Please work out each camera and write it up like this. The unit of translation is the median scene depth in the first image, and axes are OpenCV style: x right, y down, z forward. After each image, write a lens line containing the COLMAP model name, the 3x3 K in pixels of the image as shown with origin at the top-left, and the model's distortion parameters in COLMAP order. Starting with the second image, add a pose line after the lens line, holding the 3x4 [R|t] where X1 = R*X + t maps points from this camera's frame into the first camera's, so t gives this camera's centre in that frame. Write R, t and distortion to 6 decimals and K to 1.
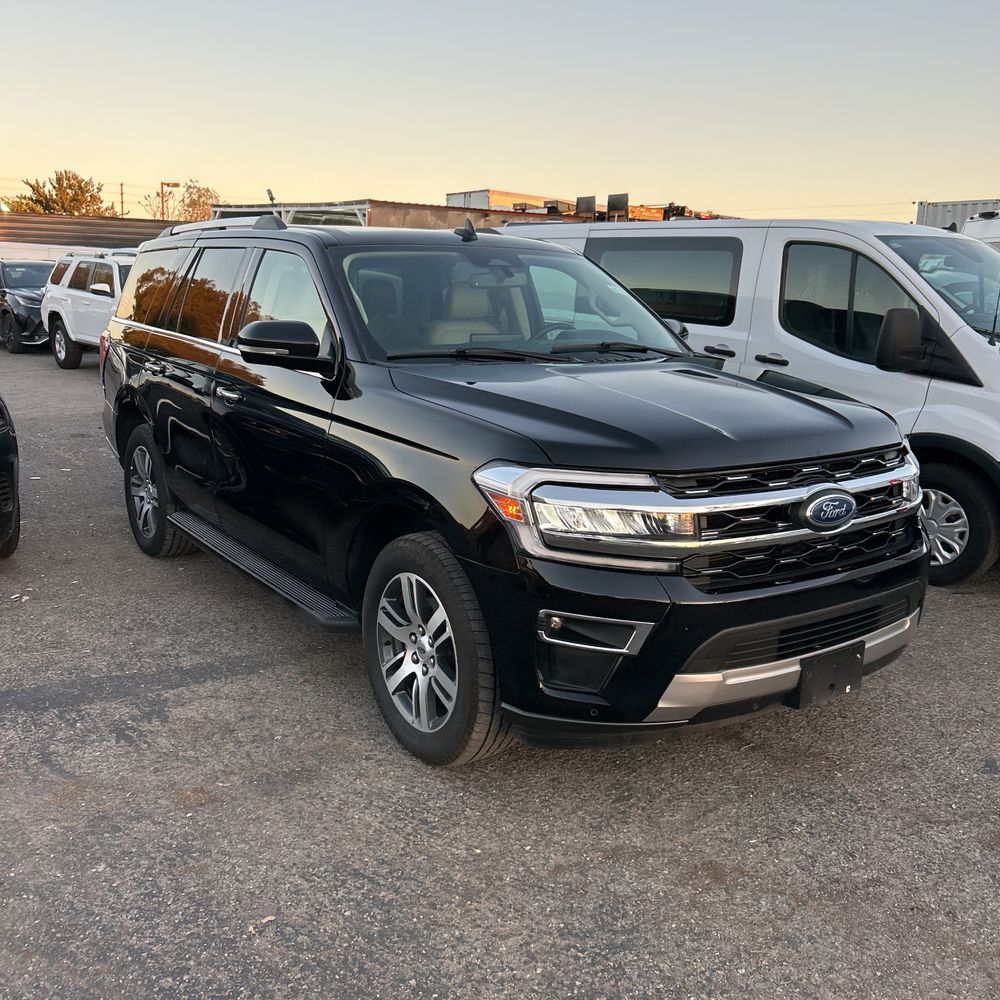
lens RADIAL K [[1008.8, 0, 504.6], [0, 1008.8, 500.0], [0, 0, 1]] dist [0.010851, 0.000000]
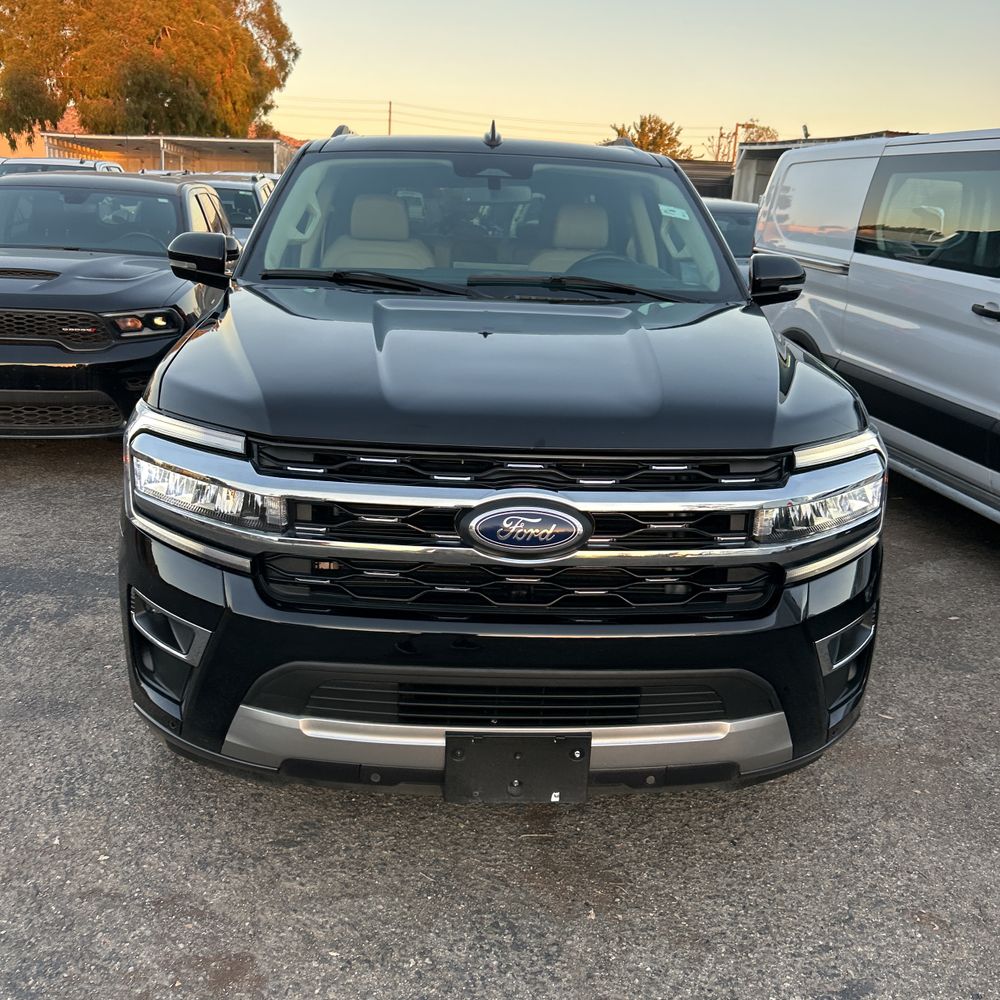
lens RADIAL K [[1008.8, 0, 499.3], [0, 1008.8, 498.2], [0, 0, 1]] dist [0.010851, 0.000000]
pose [[0.847777, 0.157571, -0.506405, 0.611368], [-0.132034, 0.987488, 0.086223, -0.062000], [0.513656, -0.006235, 0.857974, 0.399304]]
